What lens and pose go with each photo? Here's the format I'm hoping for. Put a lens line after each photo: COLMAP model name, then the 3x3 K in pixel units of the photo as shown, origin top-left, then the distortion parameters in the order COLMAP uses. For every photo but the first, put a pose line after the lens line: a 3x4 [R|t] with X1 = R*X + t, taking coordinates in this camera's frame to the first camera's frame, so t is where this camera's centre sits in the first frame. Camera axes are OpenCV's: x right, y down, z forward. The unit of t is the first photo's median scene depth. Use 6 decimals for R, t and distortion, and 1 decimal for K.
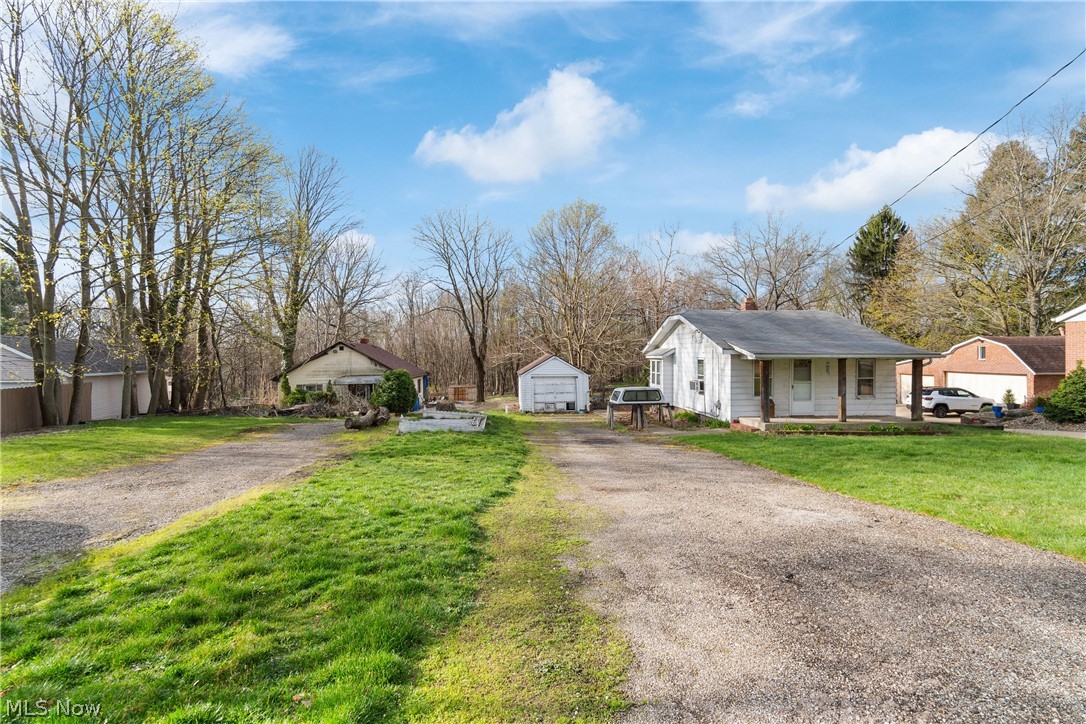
lens RADIAL K [[492.5, 0, 544.0], [0, 492.5, 355.8], [0, 0, 1]] dist [-0.000108, -0.000061]
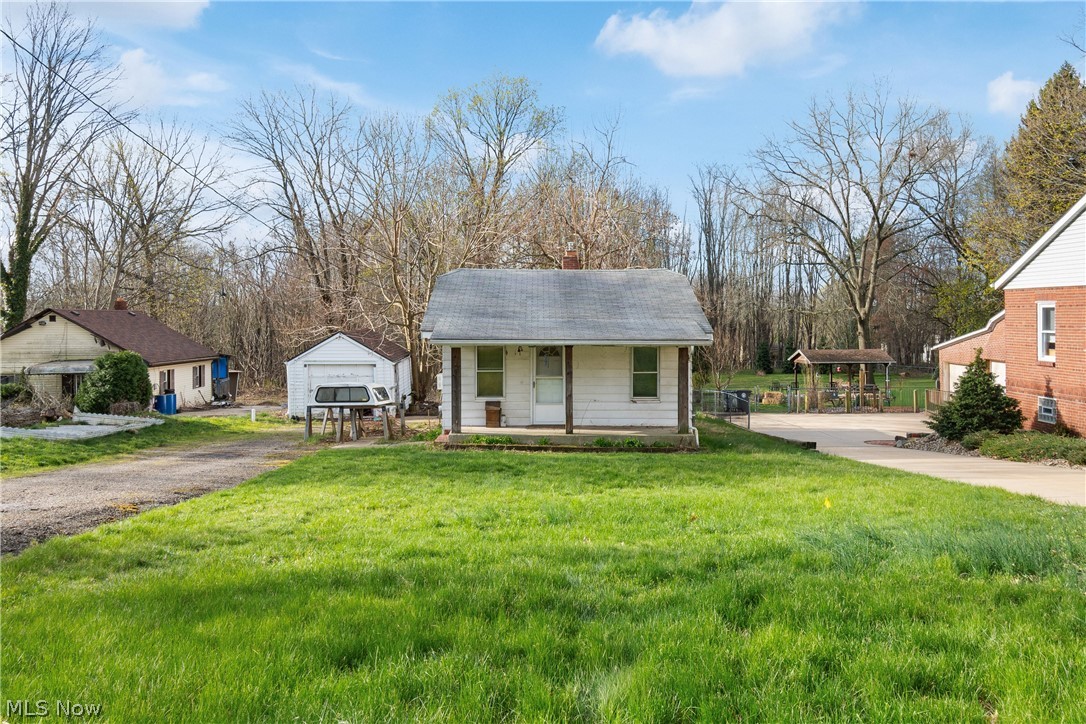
lens RADIAL K [[886.1, 0, 545.9], [0, 886.1, 361.3], [0, 0, 1]] dist [0.010755, 0.001574]
pose [[0.997878, 0.006252, -0.064818, 0.371002], [-0.003250, 0.998921, 0.046329, -0.017763], [0.065037, -0.046021, 0.996821, -0.164039]]
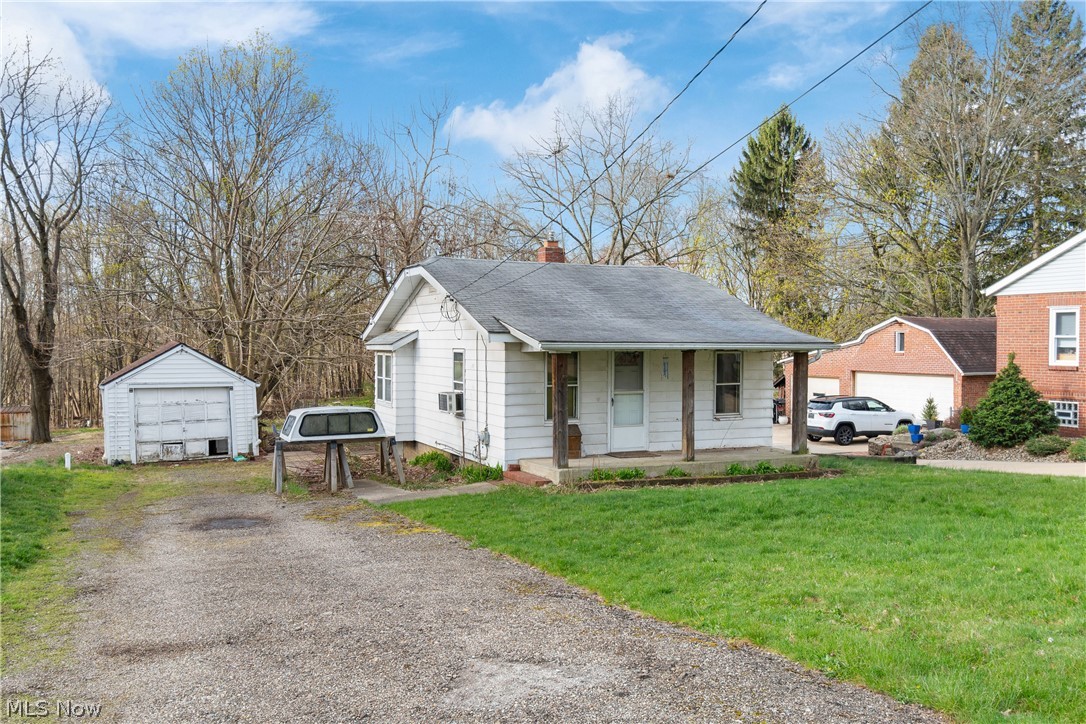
lens RADIAL K [[913.5, 0, 542.7], [0, 913.5, 364.8], [0, 0, 1]] dist [0.001077, -0.009020]
pose [[0.942120, -0.004805, 0.335241, 0.053929], [-0.001947, 0.999802, 0.019804, 0.001120], [-0.335270, -0.019311, 0.941924, 0.035361]]
